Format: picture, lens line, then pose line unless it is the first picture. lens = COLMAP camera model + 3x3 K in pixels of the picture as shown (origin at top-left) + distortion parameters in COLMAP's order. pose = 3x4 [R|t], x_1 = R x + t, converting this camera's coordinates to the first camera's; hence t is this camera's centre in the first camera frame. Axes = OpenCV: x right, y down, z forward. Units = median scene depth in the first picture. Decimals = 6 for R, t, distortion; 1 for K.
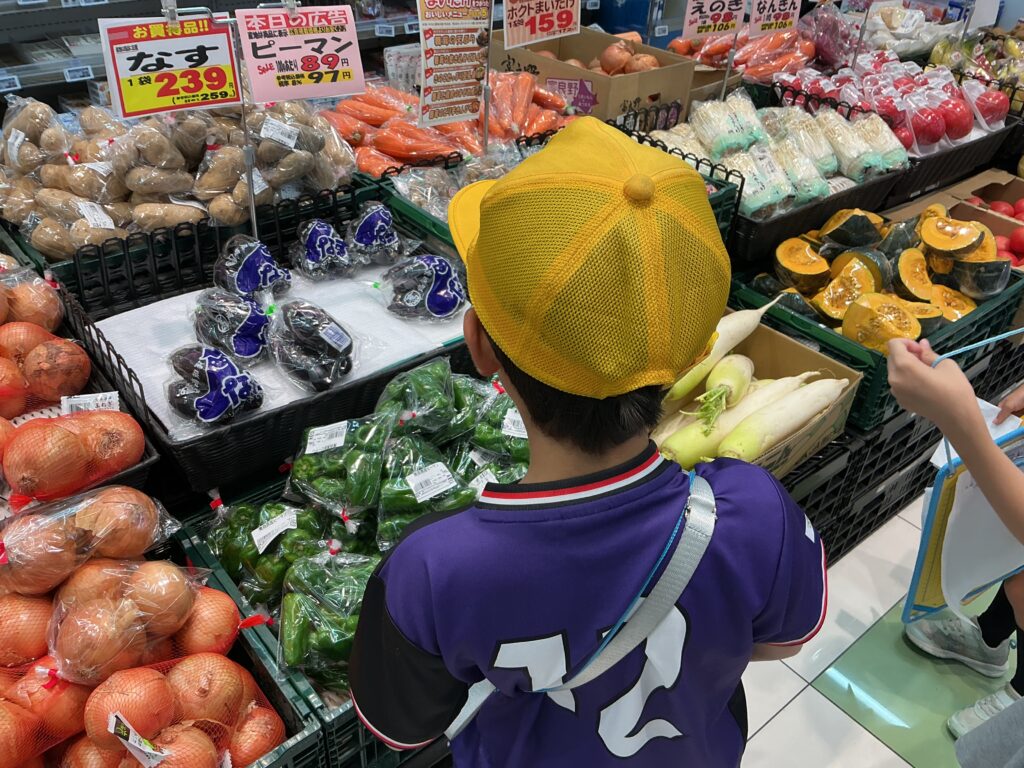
lens RADIAL K [[875.9, 0, 495.7], [0, 875.9, 384.5], [0, 0, 1]] dist [0.090114, -0.166339]
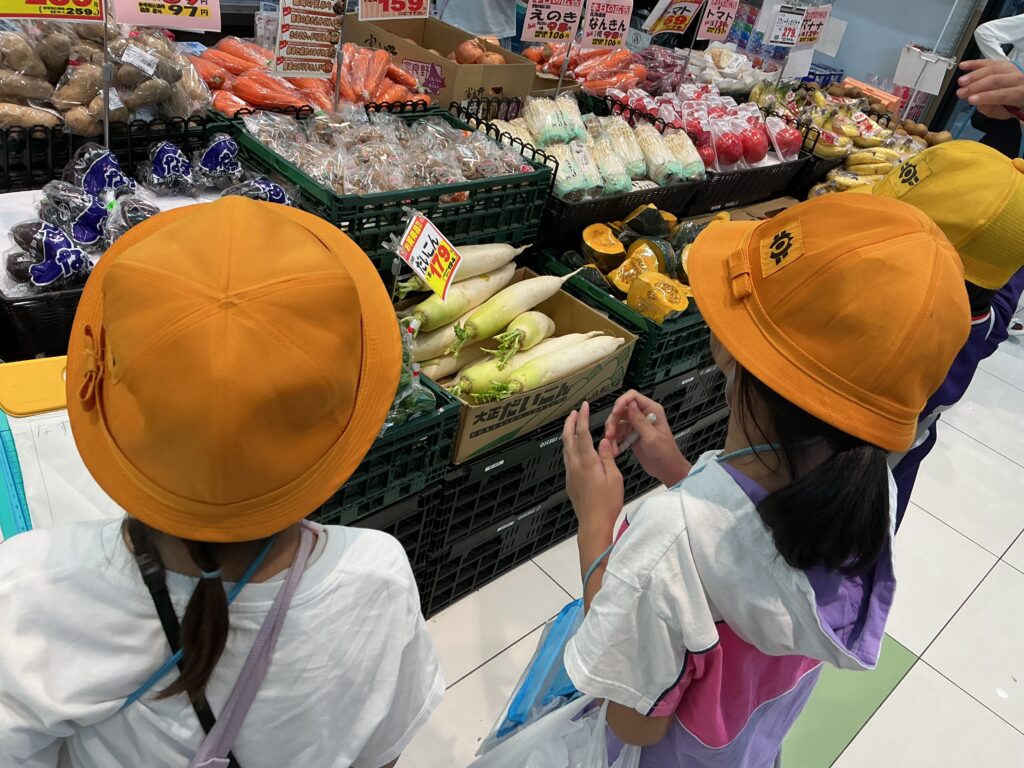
lens RADIAL K [[875.9, 0, 495.7], [0, 875.9, 384.5], [0, 0, 1]] dist [0.090114, -0.166339]
pose [[0.985831, 0.090032, 0.141532, 0.062266], [-0.087295, 0.995858, -0.025442, 0.092125], [-0.143237, 0.012726, 0.989607, -0.128184]]
